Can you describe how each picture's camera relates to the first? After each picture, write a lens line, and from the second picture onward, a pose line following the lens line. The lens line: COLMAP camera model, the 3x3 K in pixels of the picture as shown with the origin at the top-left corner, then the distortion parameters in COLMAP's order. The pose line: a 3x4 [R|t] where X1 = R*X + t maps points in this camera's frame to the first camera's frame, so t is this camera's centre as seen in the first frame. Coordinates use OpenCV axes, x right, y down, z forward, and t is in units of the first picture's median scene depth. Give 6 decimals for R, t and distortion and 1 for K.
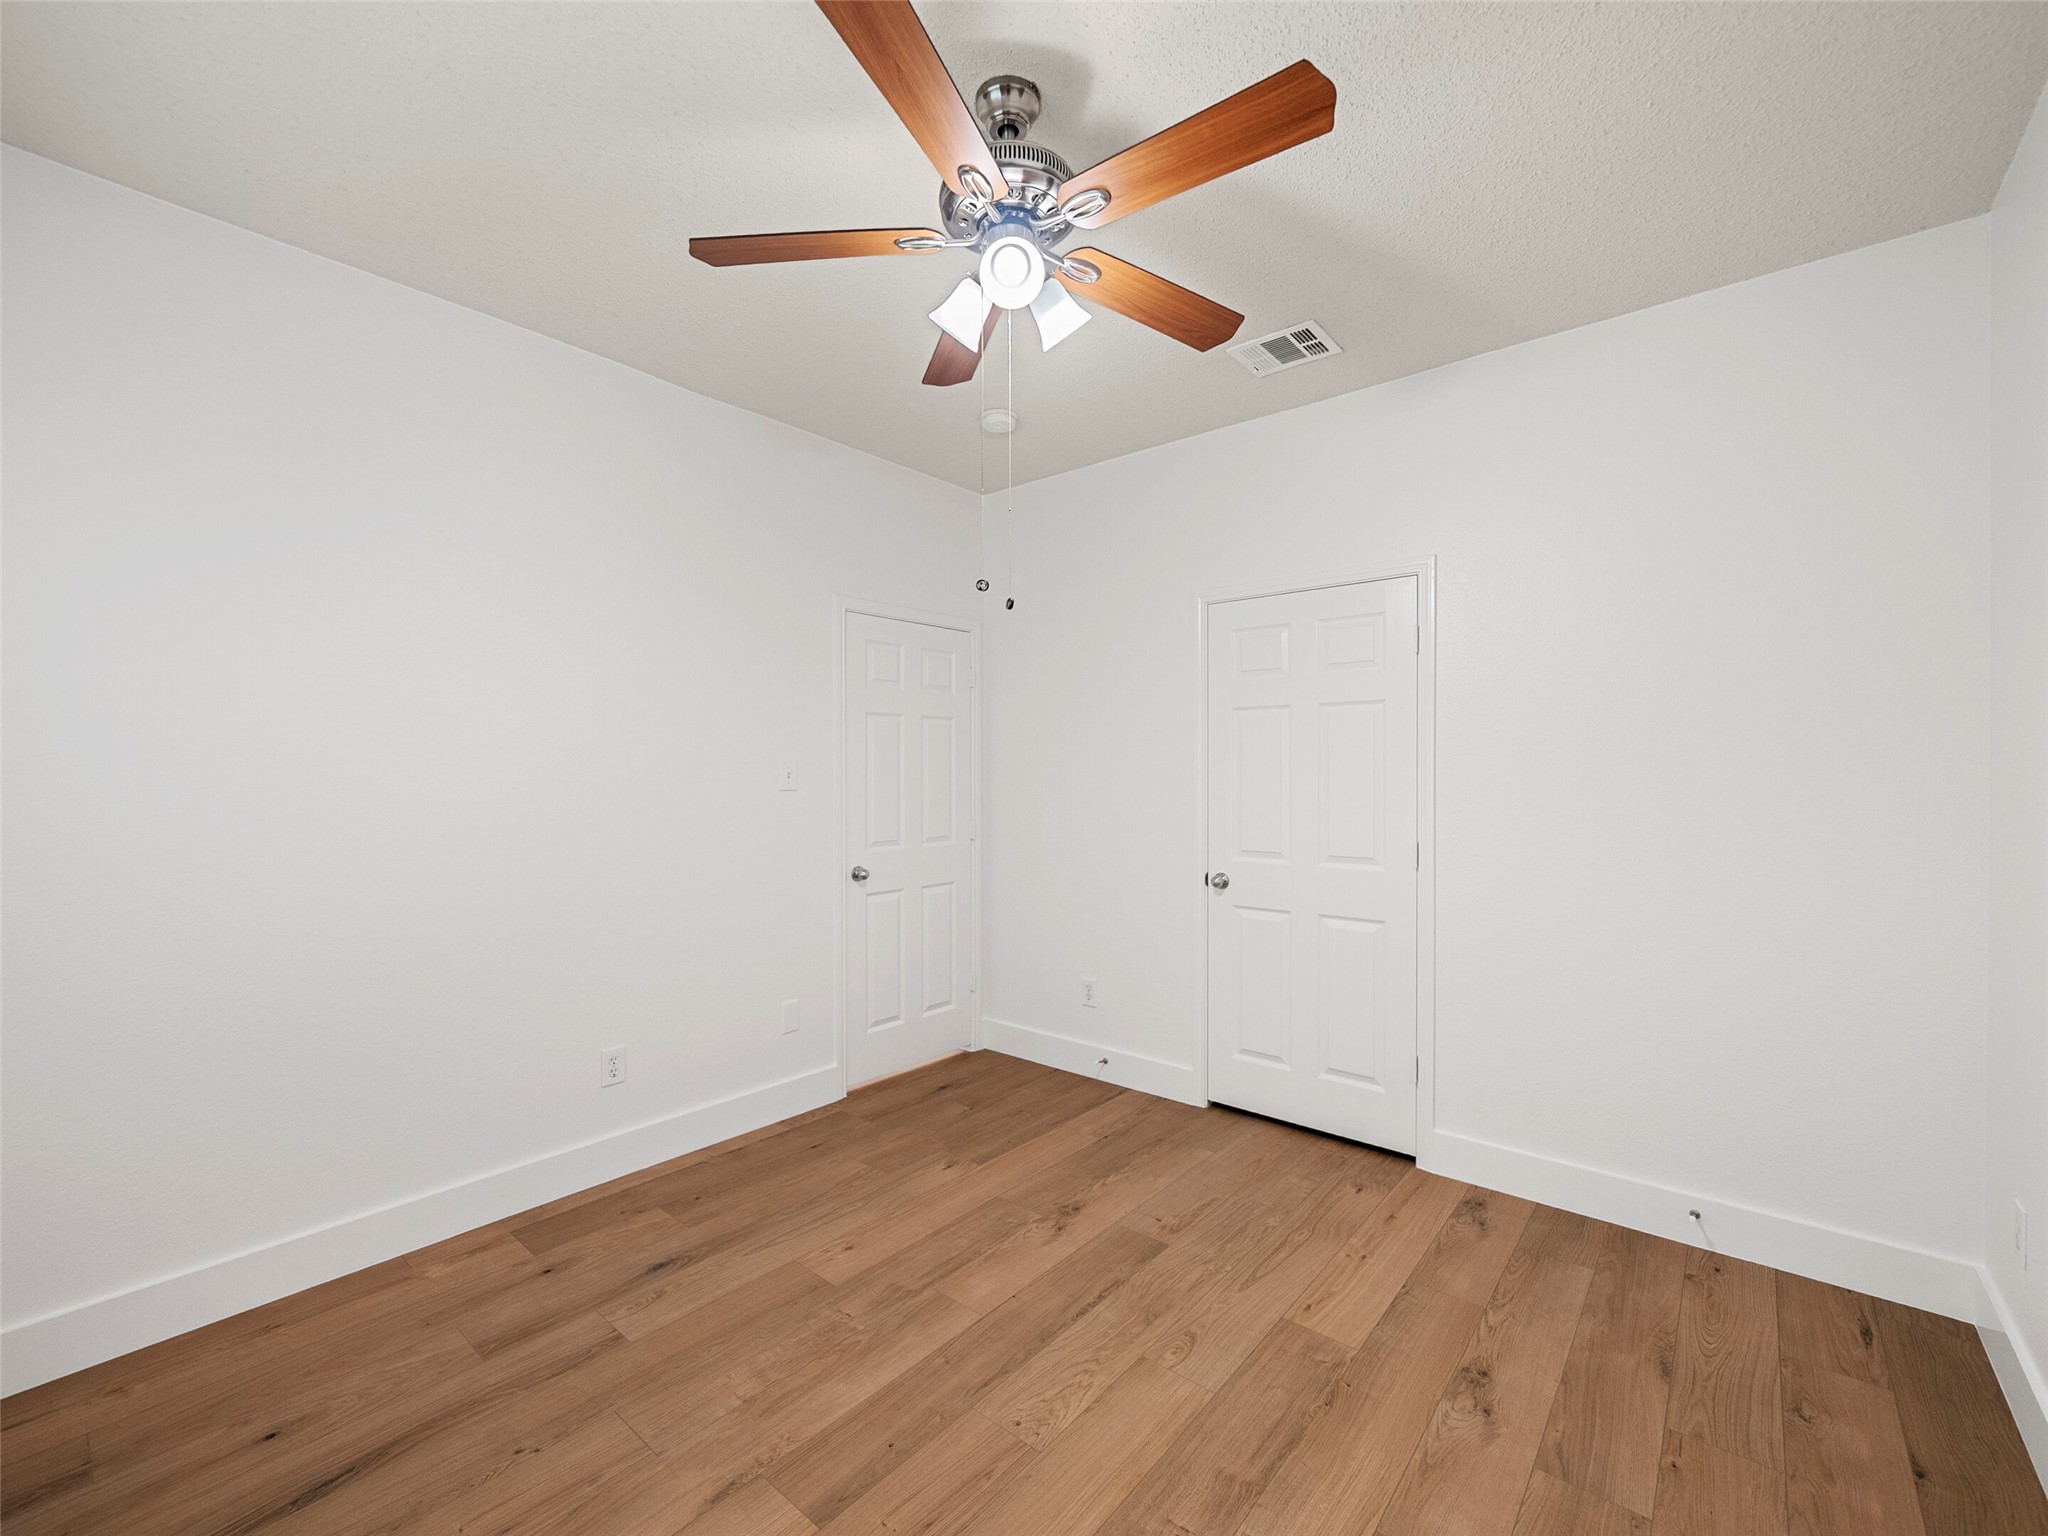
lens RADIAL K [[830.6, 0, 1016.5], [0, 830.6, 760.6], [0, 0, 1]] dist [-0.001339, -0.001344]
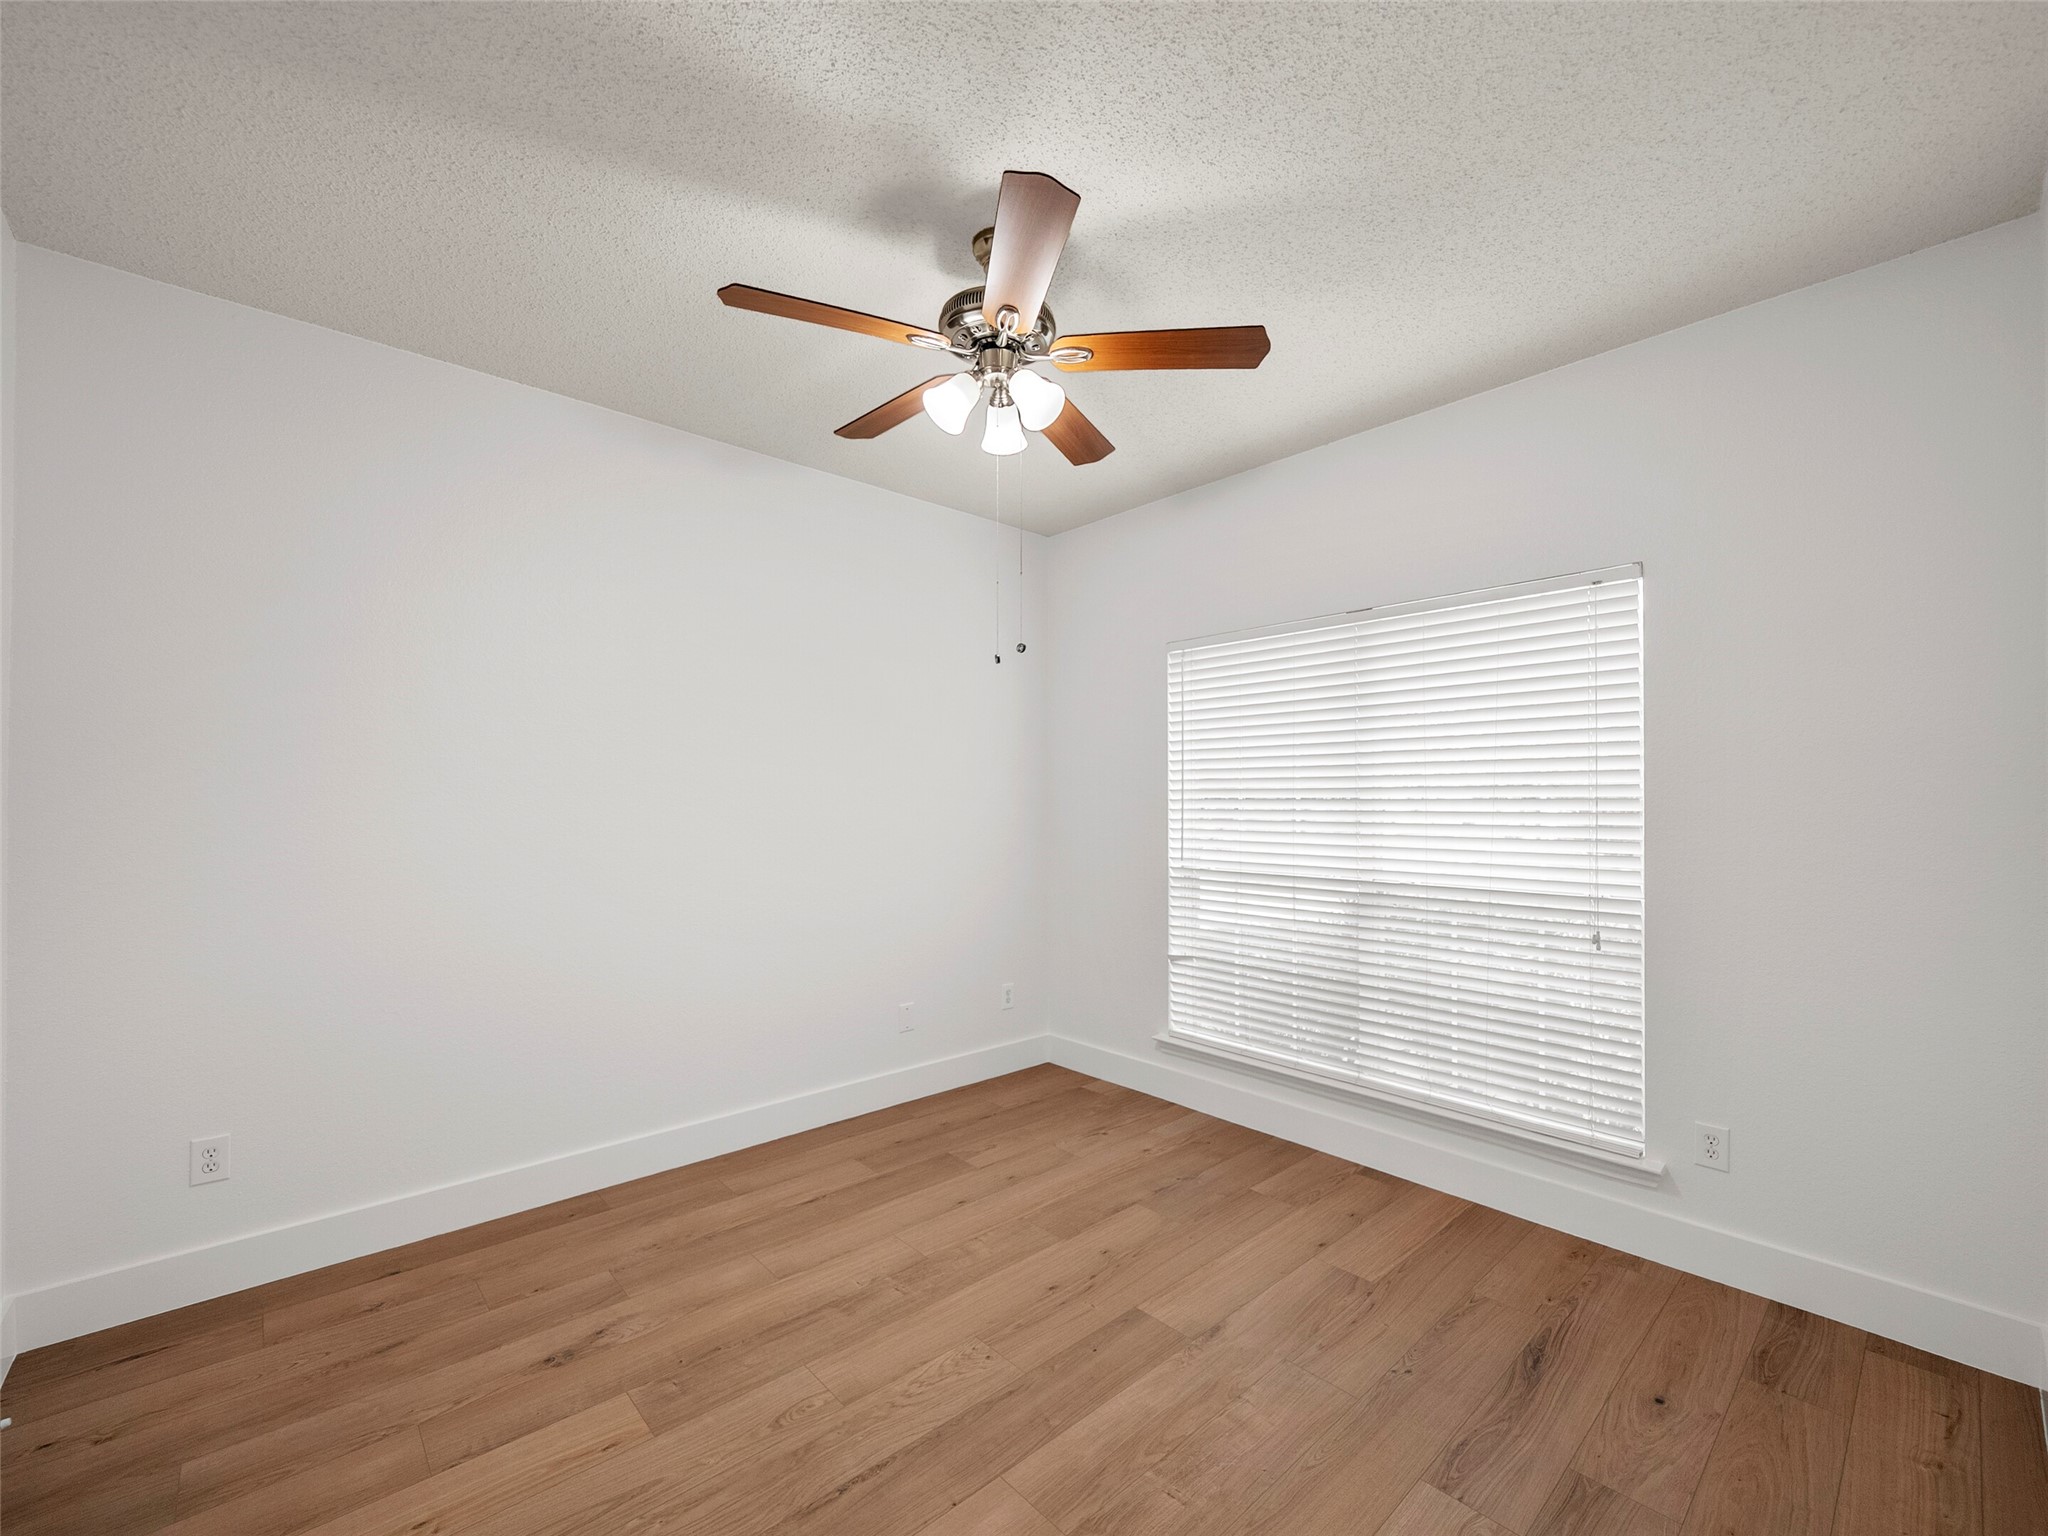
lens RADIAL K [[830.6, 0, 1031.0], [0, 830.6, 775.4], [0, 0, 1]] dist [-0.001339, -0.001344]
pose [[-0.992024, 0.002500, 0.126024, -0.190357], [-0.002789, 0.999123, -0.041778, 0.027655], [-0.126018, -0.041797, -0.991147, 2.005224]]
